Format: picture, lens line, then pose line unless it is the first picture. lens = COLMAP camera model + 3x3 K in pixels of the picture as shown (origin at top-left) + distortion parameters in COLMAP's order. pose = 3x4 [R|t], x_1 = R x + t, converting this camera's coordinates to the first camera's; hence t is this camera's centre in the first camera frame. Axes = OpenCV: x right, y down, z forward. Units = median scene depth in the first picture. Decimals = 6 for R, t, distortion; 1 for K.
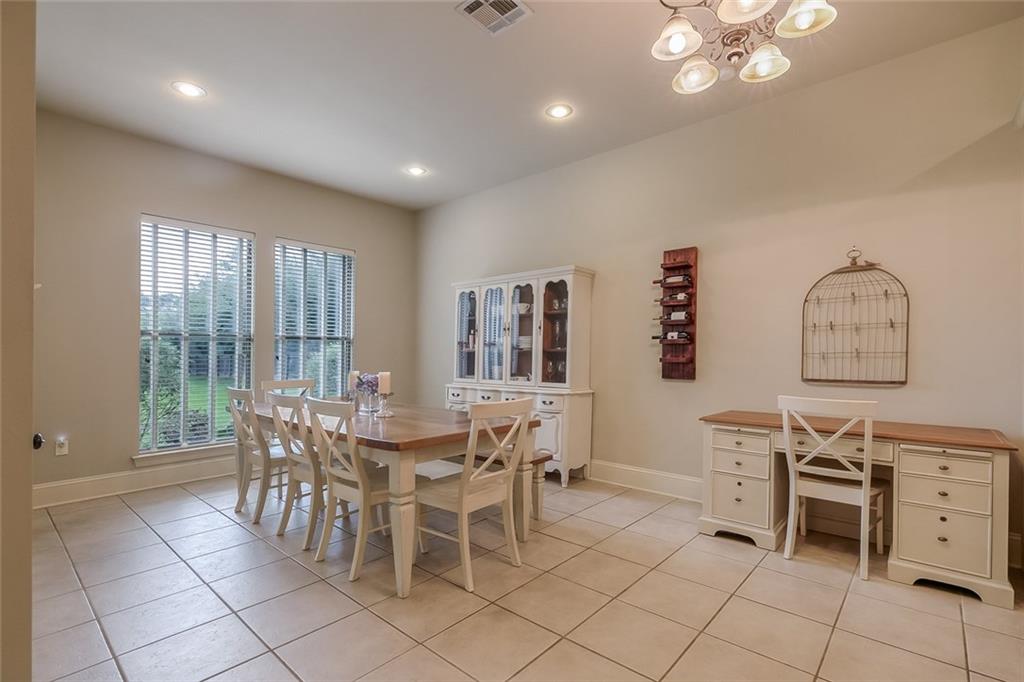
lens RADIAL K [[472.8, 0, 514.7], [0, 472.8, 351.4], [0, 0, 1]] dist [-0.000243, 0.000865]
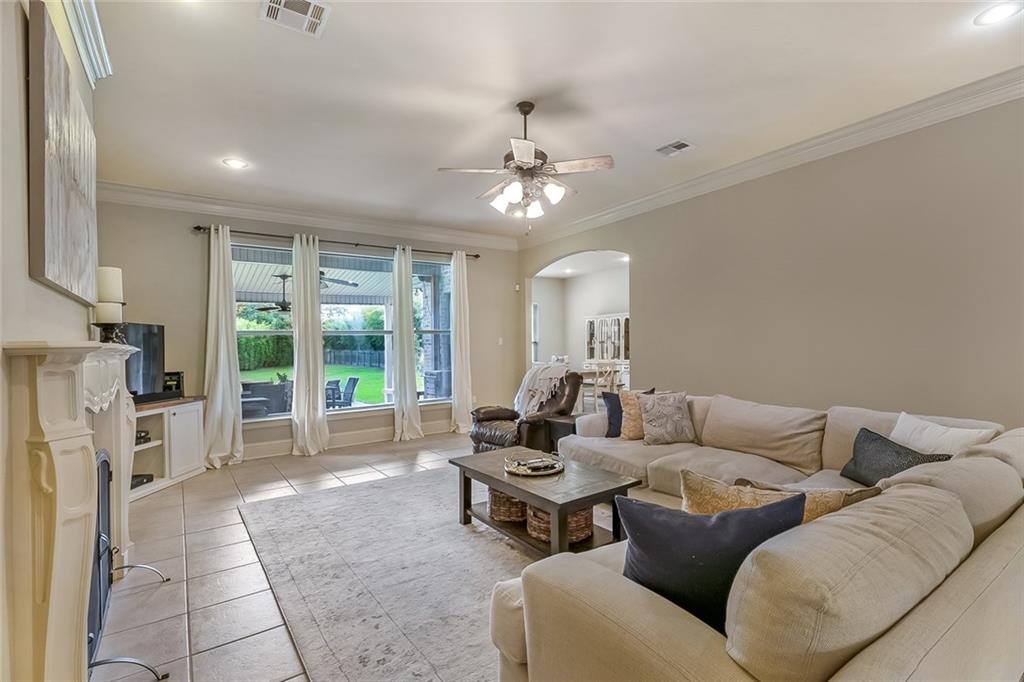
lens RADIAL K [[472.8, 0, 519.6], [0, 472.8, 347.8], [0, 0, 1]] dist [-0.000243, 0.000865]
pose [[0.974665, -0.022040, -0.222580, 0.064954], [0.024361, 0.999674, 0.007688, -0.022585], [0.222338, -0.012915, 0.974884, -1.256527]]
